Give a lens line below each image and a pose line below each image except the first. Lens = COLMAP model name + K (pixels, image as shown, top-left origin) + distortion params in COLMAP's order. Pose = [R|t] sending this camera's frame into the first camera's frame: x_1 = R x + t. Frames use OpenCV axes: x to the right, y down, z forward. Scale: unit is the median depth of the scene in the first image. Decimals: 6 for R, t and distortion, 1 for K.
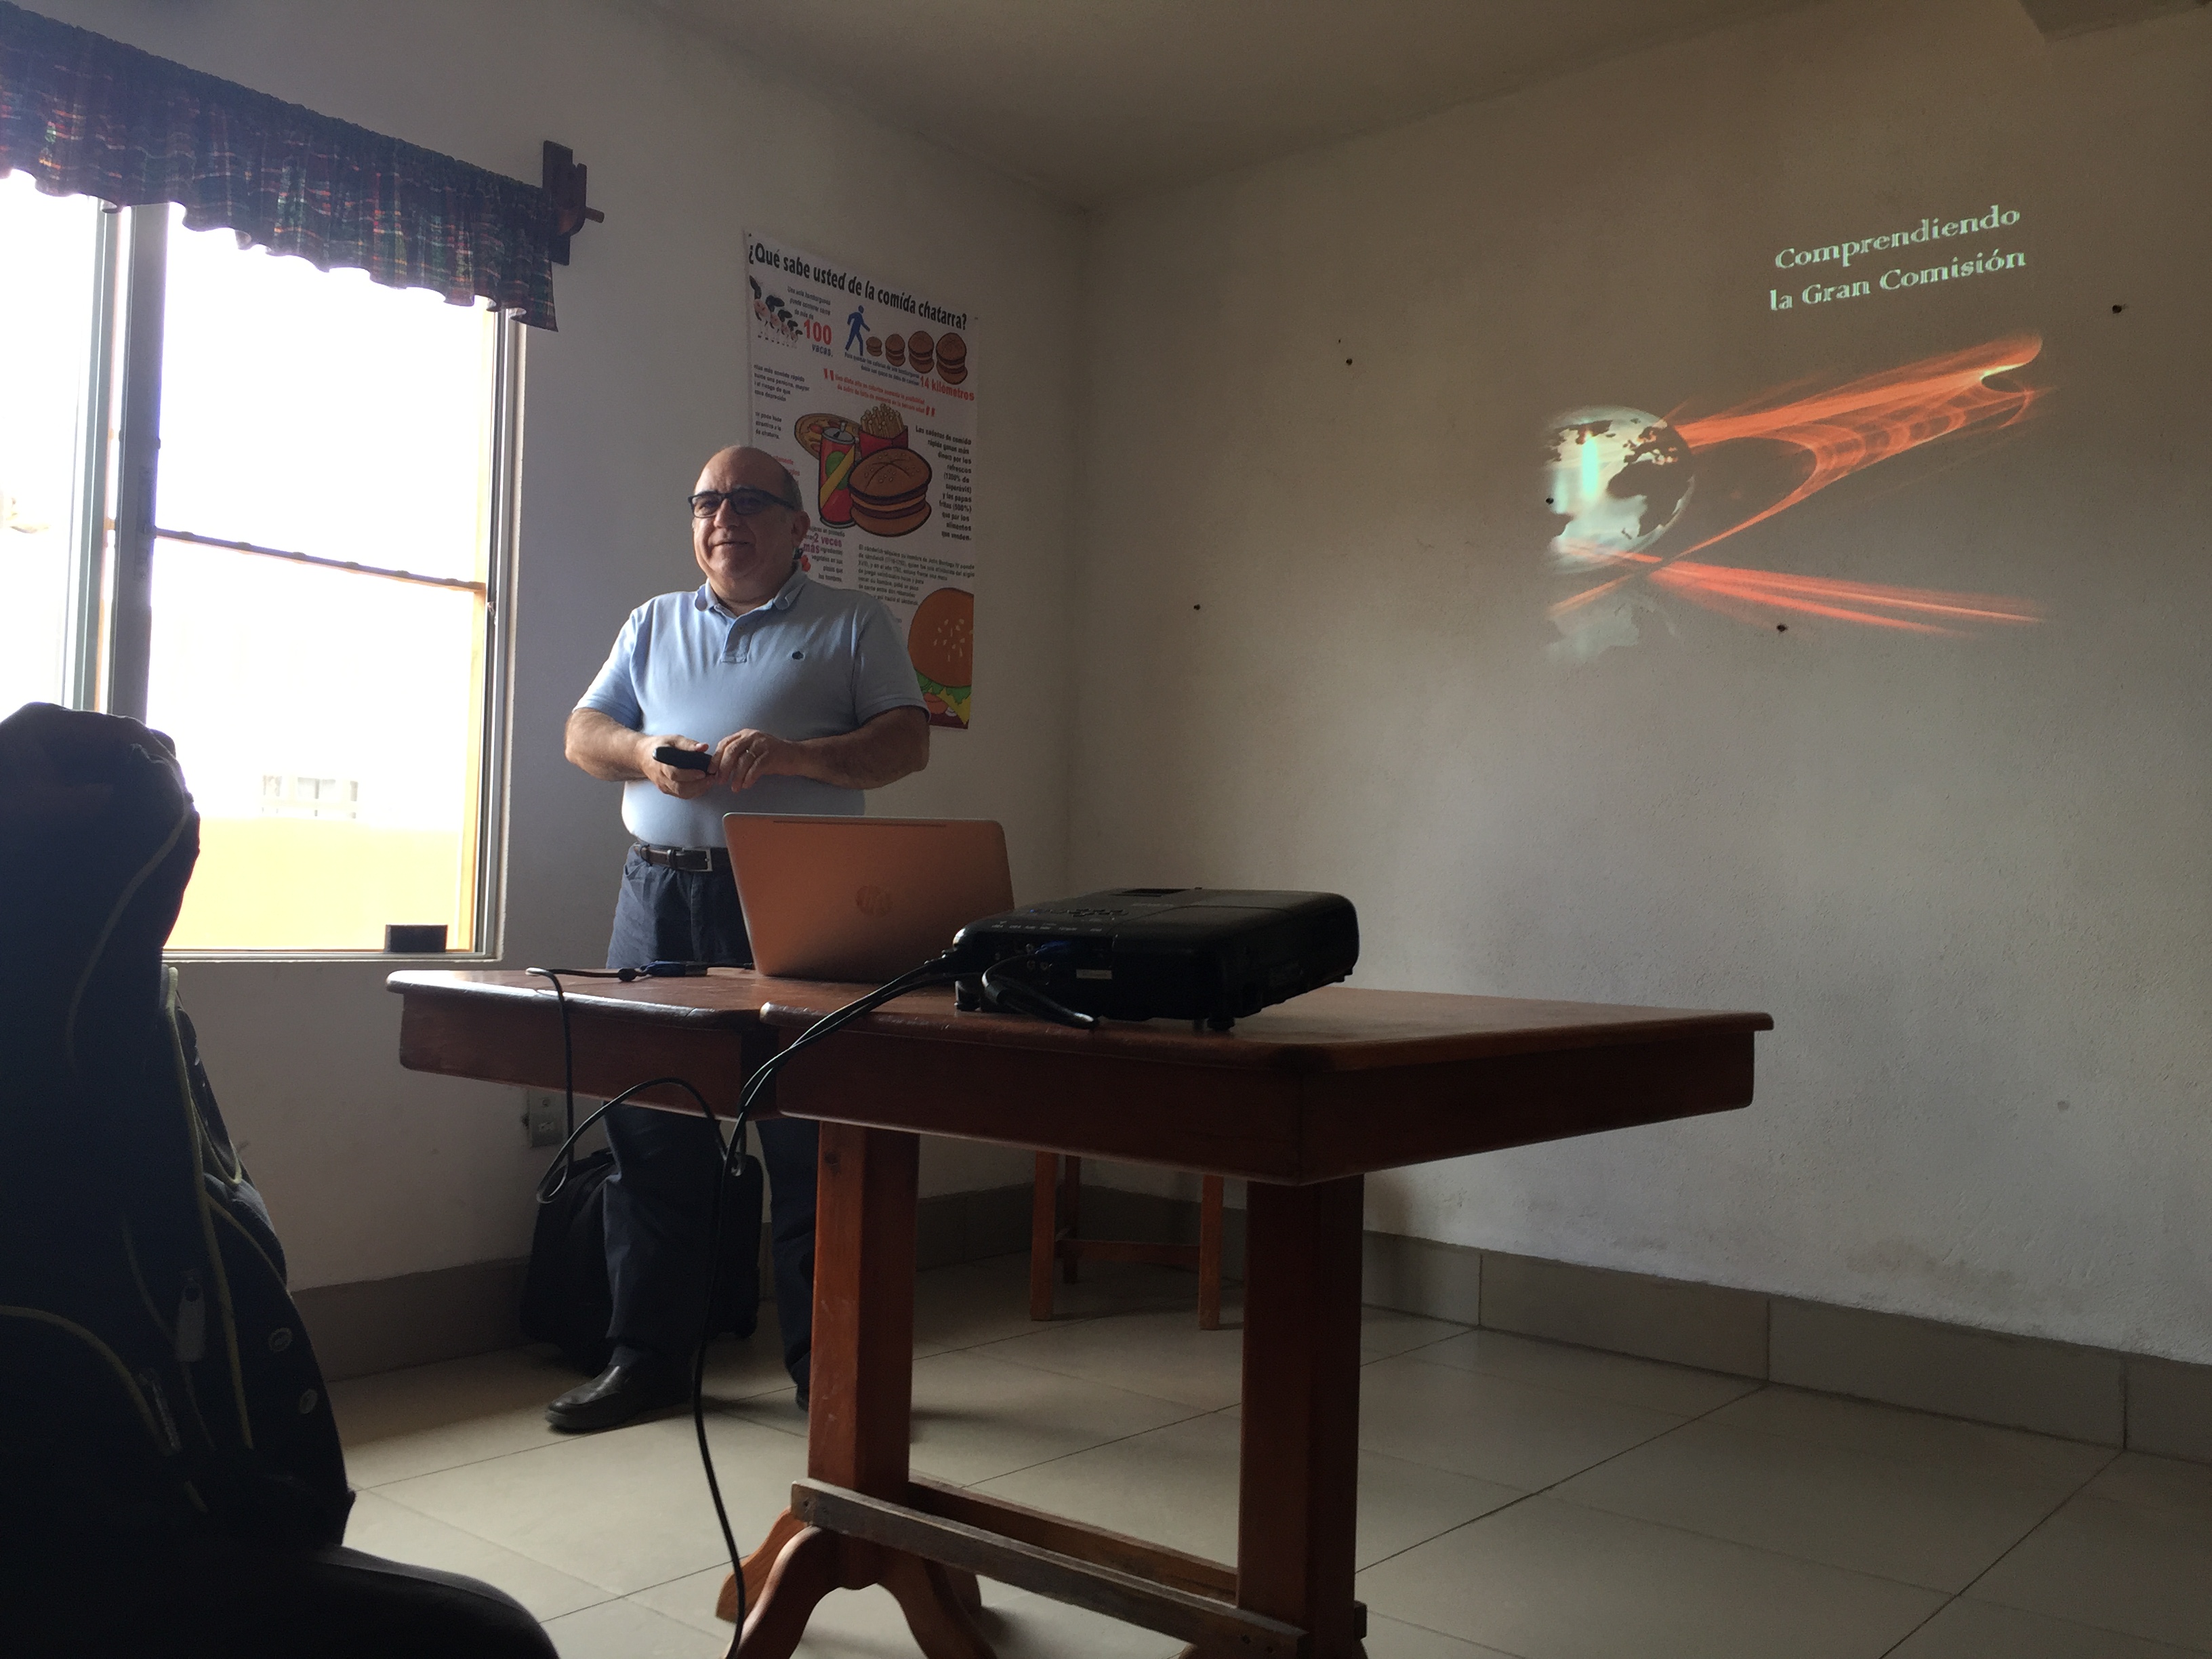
lens RADIAL K [[1849.2, 0, 1111.6], [0, 1849.2, 826.0], [0, 0, 1]] dist [0.011650, -0.057227]
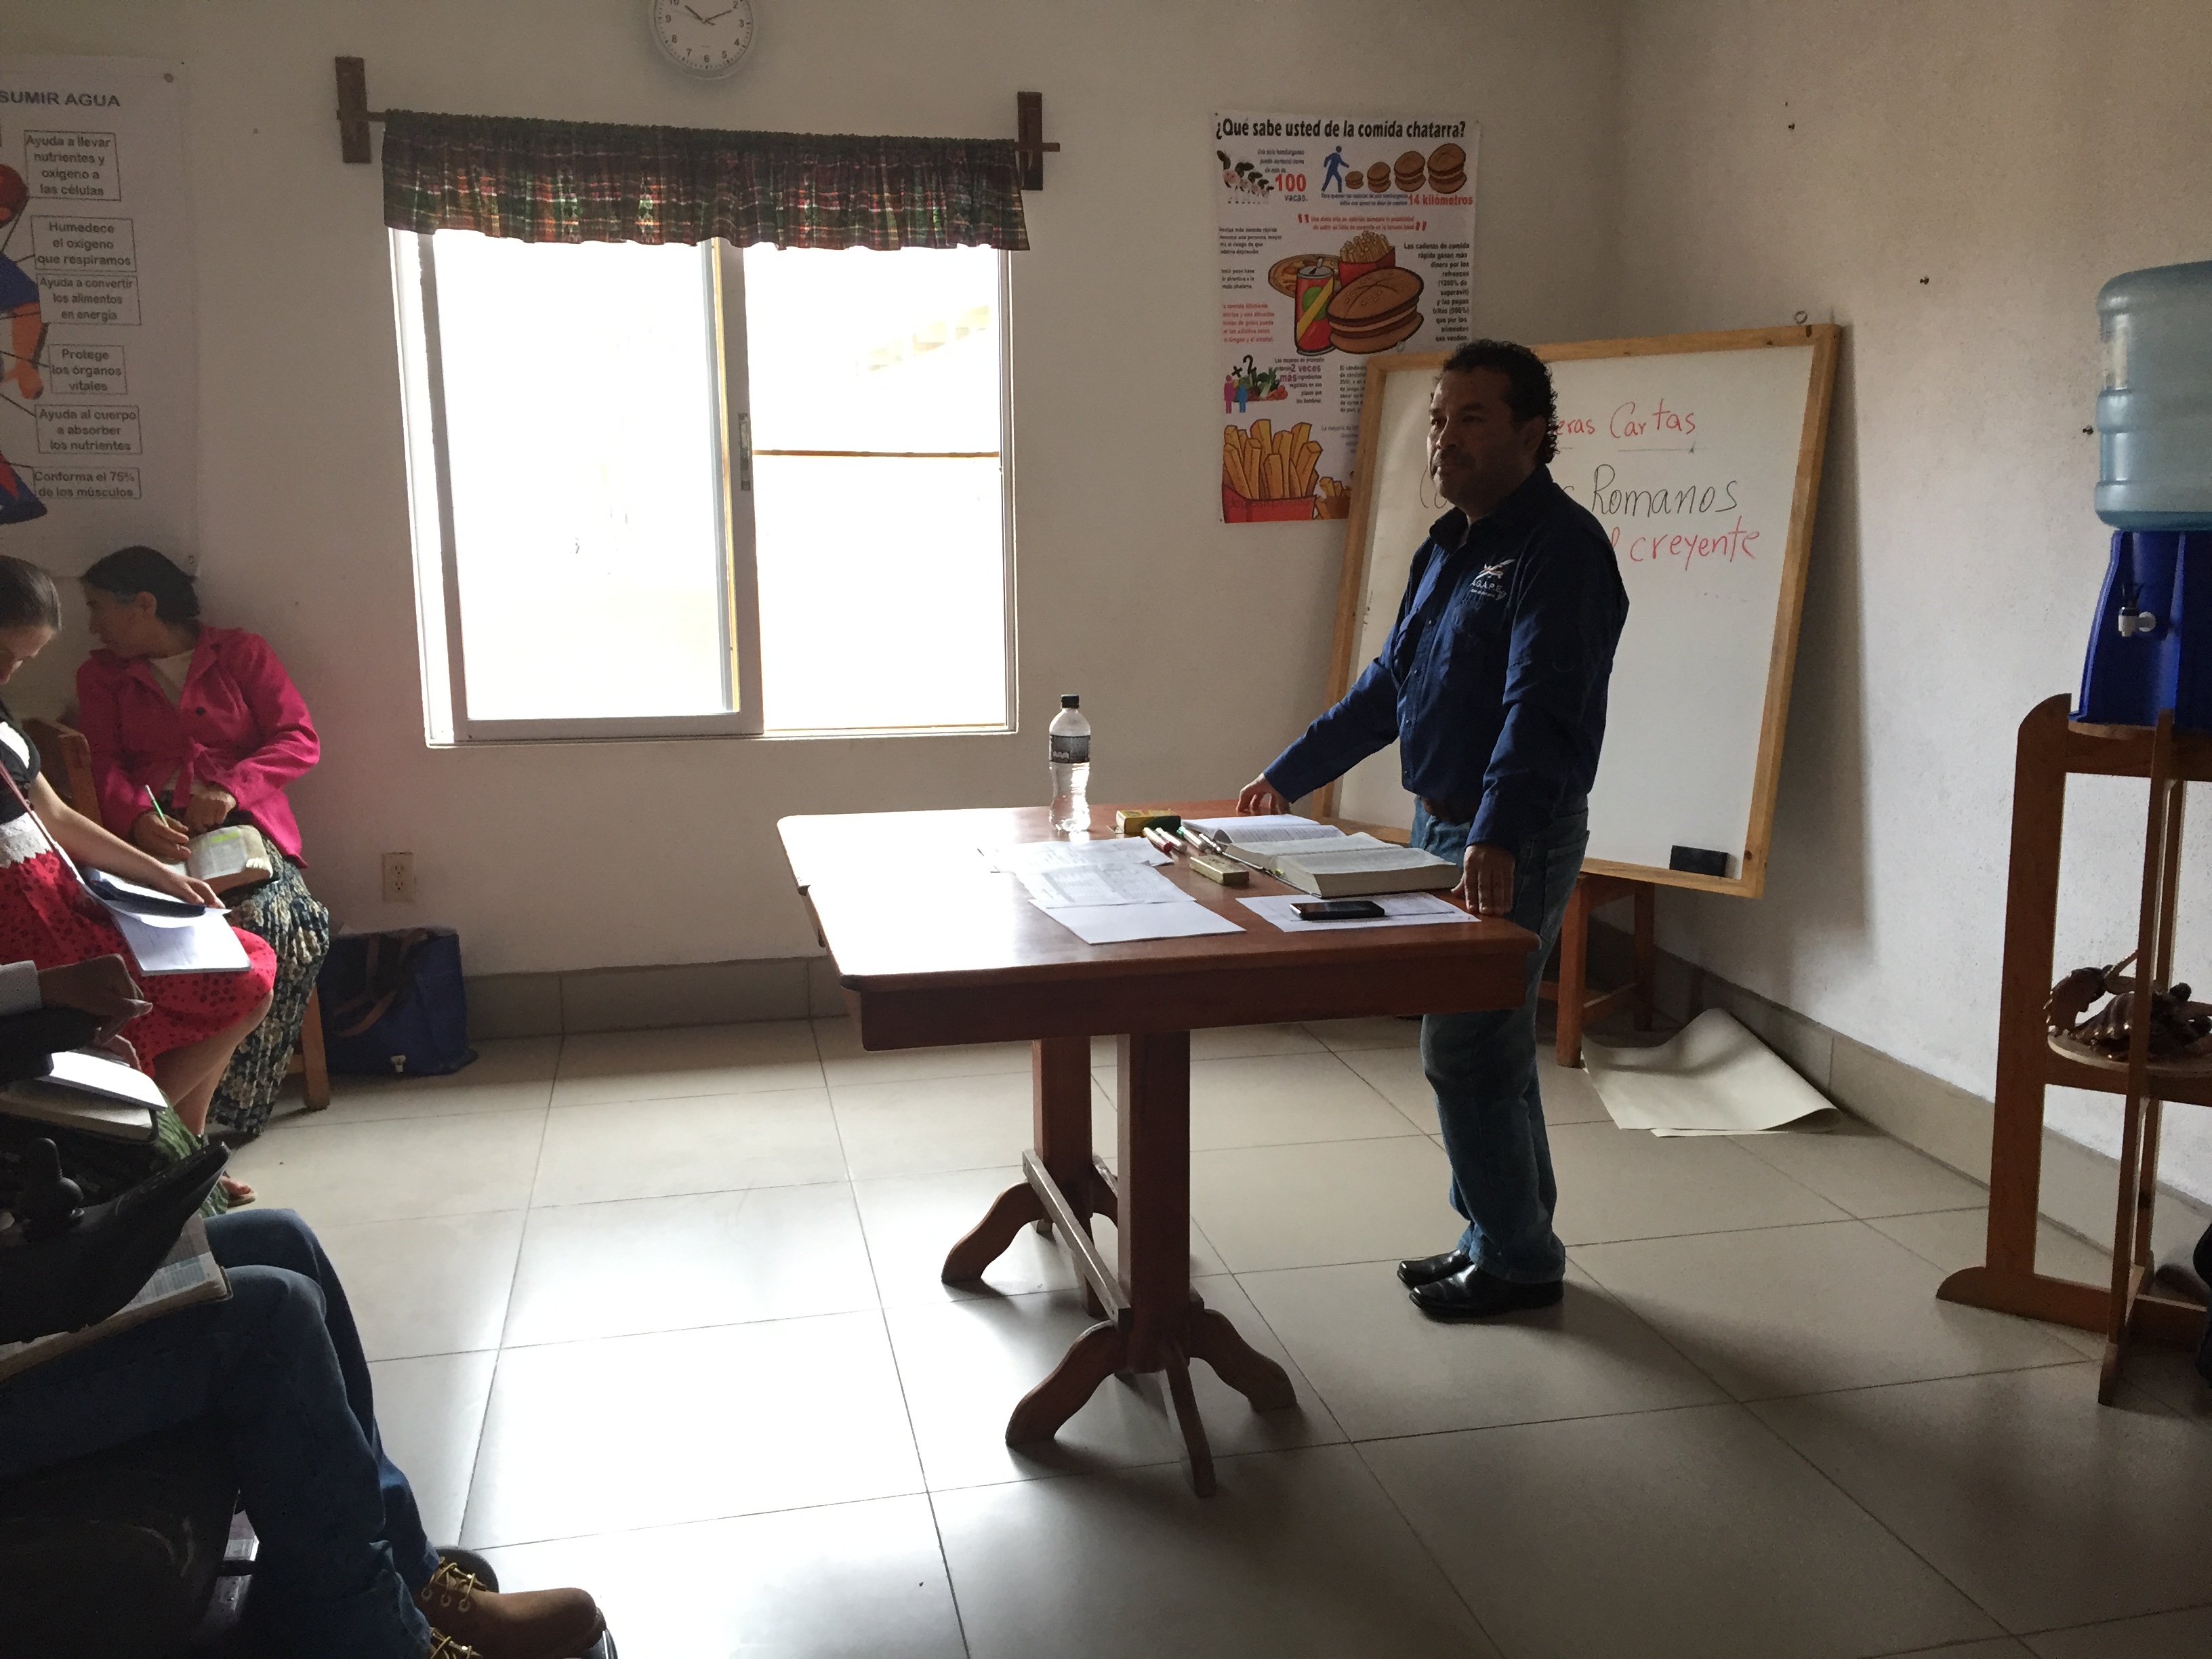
lens RADIAL K [[1849.2, 0, 1107.2], [0, 1849.2, 820.8], [0, 0, 1]] dist [0.011650, -0.057227]
pose [[0.794820, 0.070248, -0.602765, 0.463633], [0.055200, 0.980790, 0.187092, -0.098468], [0.604329, -0.181977, 0.775674, -0.030315]]
